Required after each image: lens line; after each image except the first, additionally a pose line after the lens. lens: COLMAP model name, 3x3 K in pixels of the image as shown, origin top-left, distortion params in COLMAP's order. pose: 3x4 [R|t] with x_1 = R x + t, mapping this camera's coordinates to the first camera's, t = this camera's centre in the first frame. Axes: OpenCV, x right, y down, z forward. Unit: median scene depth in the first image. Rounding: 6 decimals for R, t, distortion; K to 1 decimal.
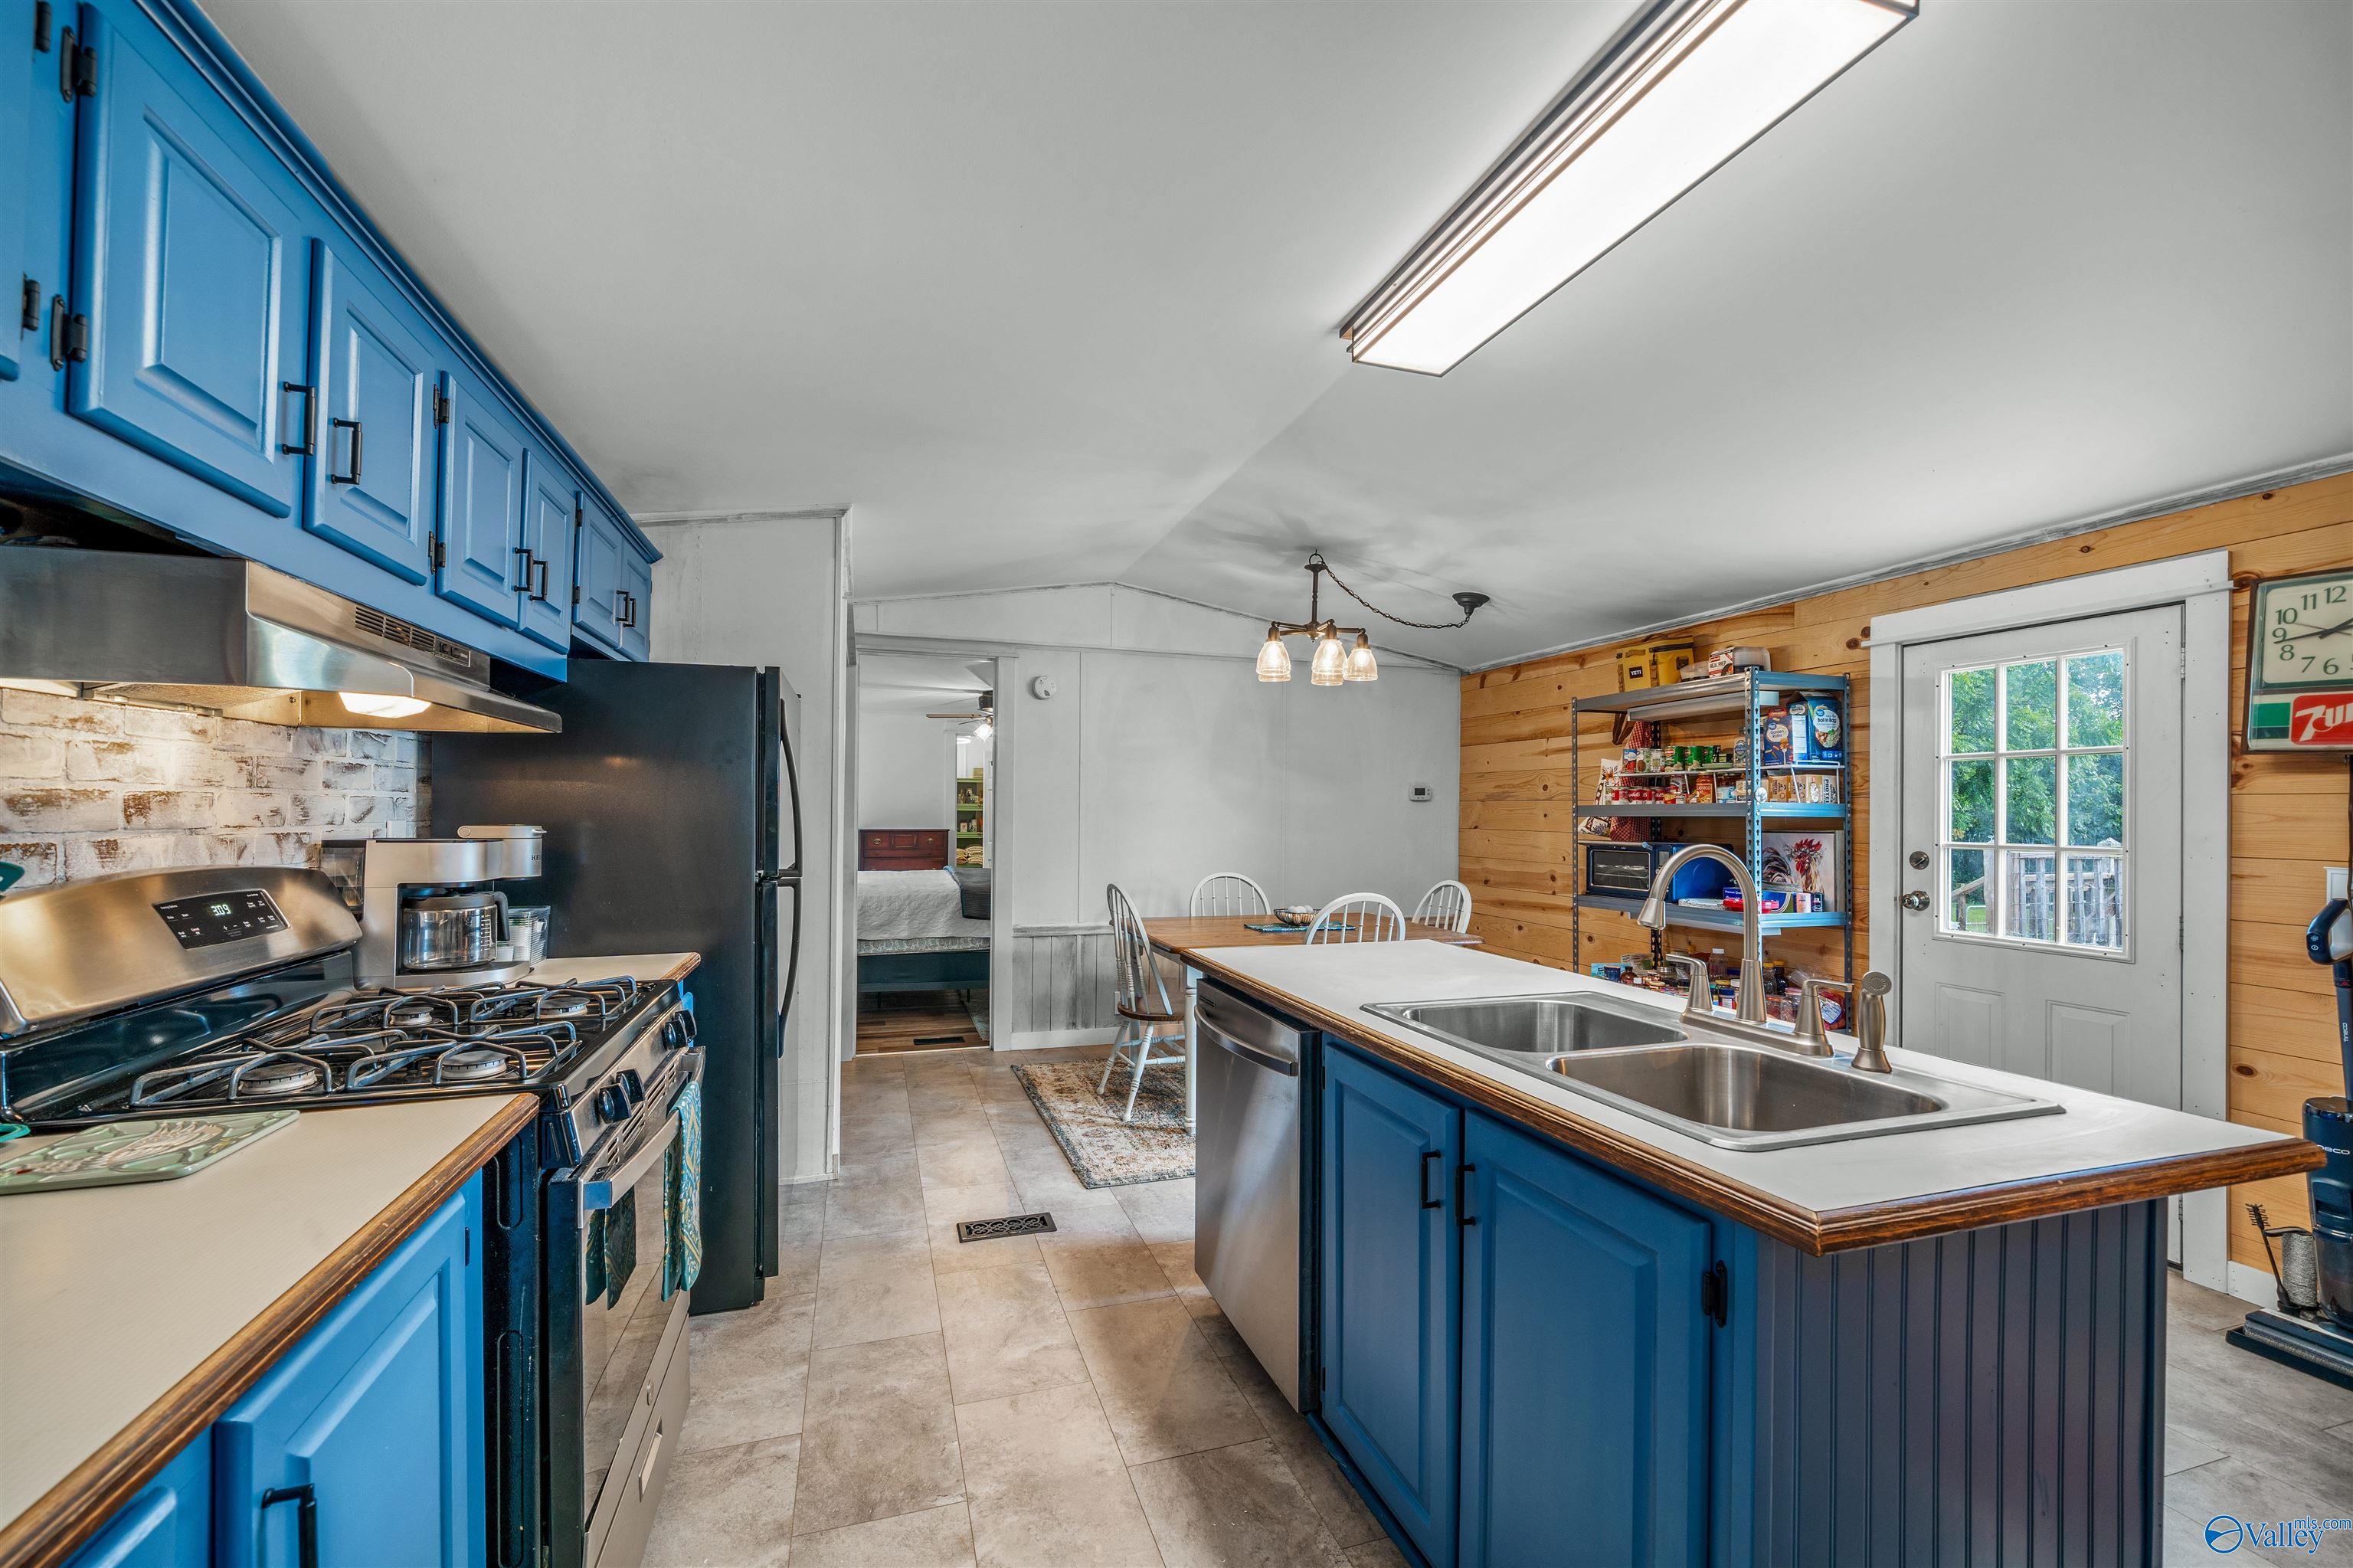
lens RADIAL K [[955.4, 0, 1181.1], [0, 955.4, 809.7], [0, 0, 1]] dist [-0.001954, -0.000179]
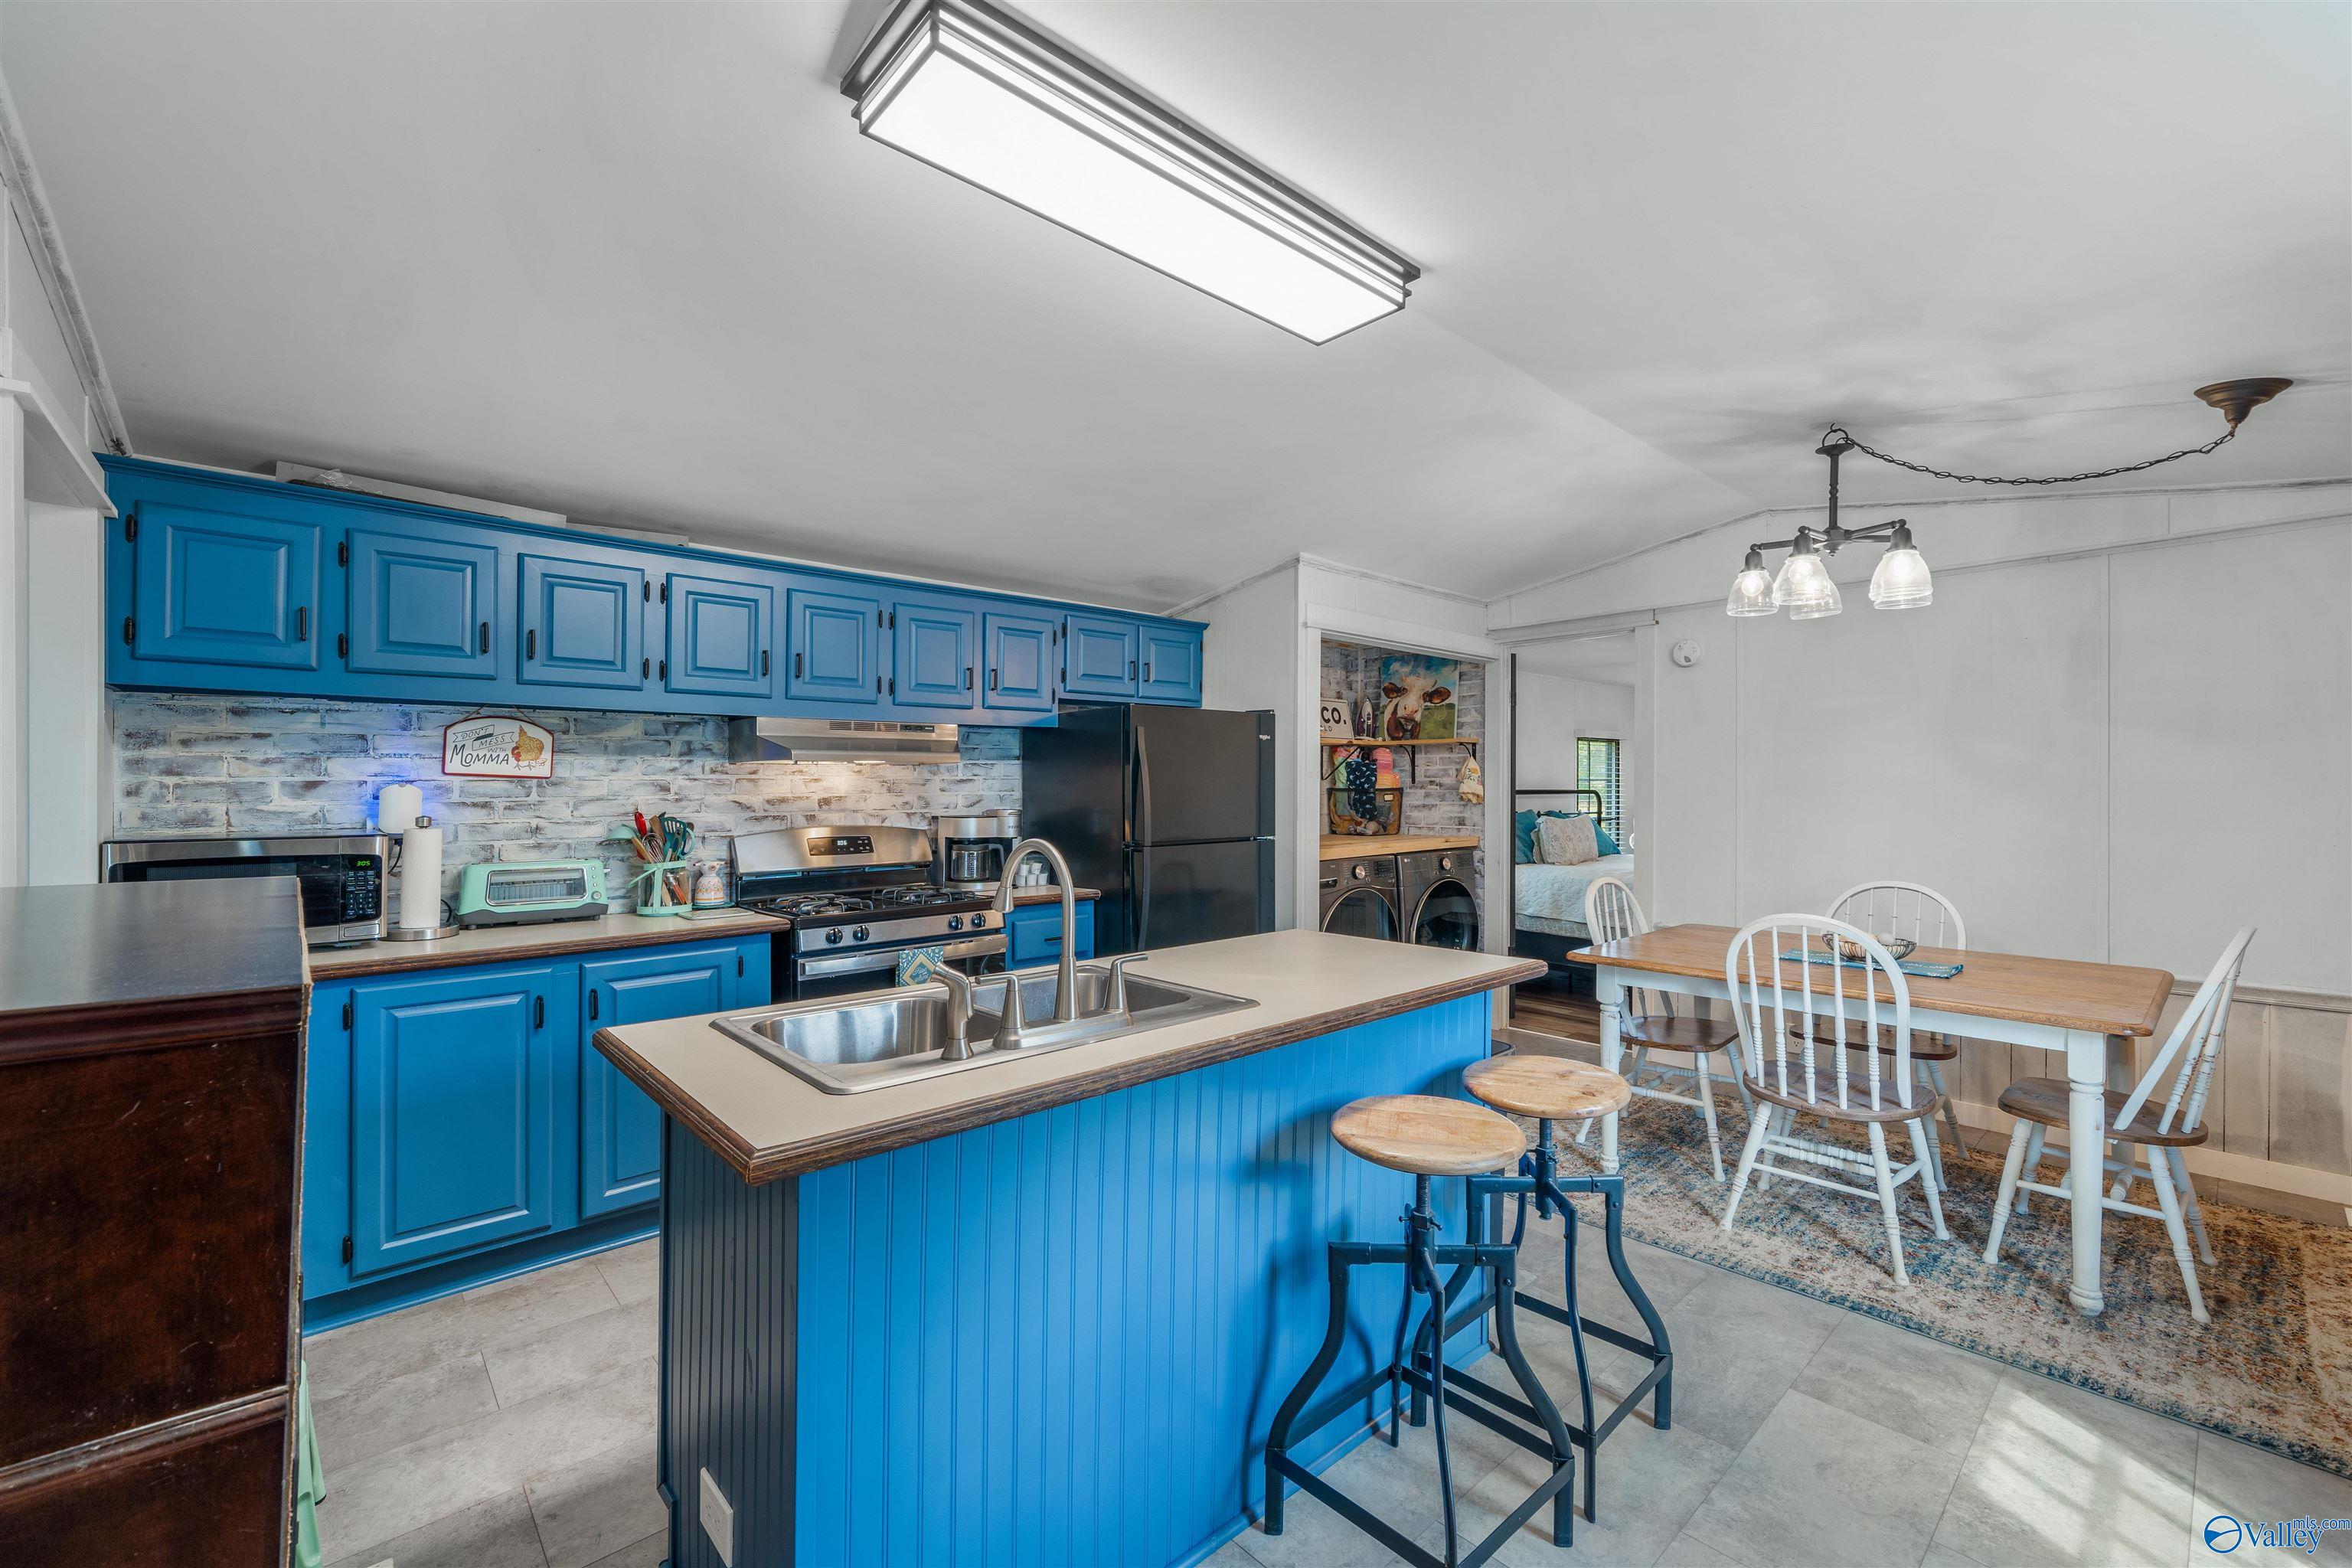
lens RADIAL K [[980.1, 0, 1176.0], [0, 980.1, 784.0], [0, 0, 1]] dist [-0.000165, 0.000008]
pose [[0.407612, -0.016160, -0.913012, 1.042388], [0.010584, 0.999860, -0.012972, -0.004372], [0.913094, -0.004376, 0.407726, 0.451347]]
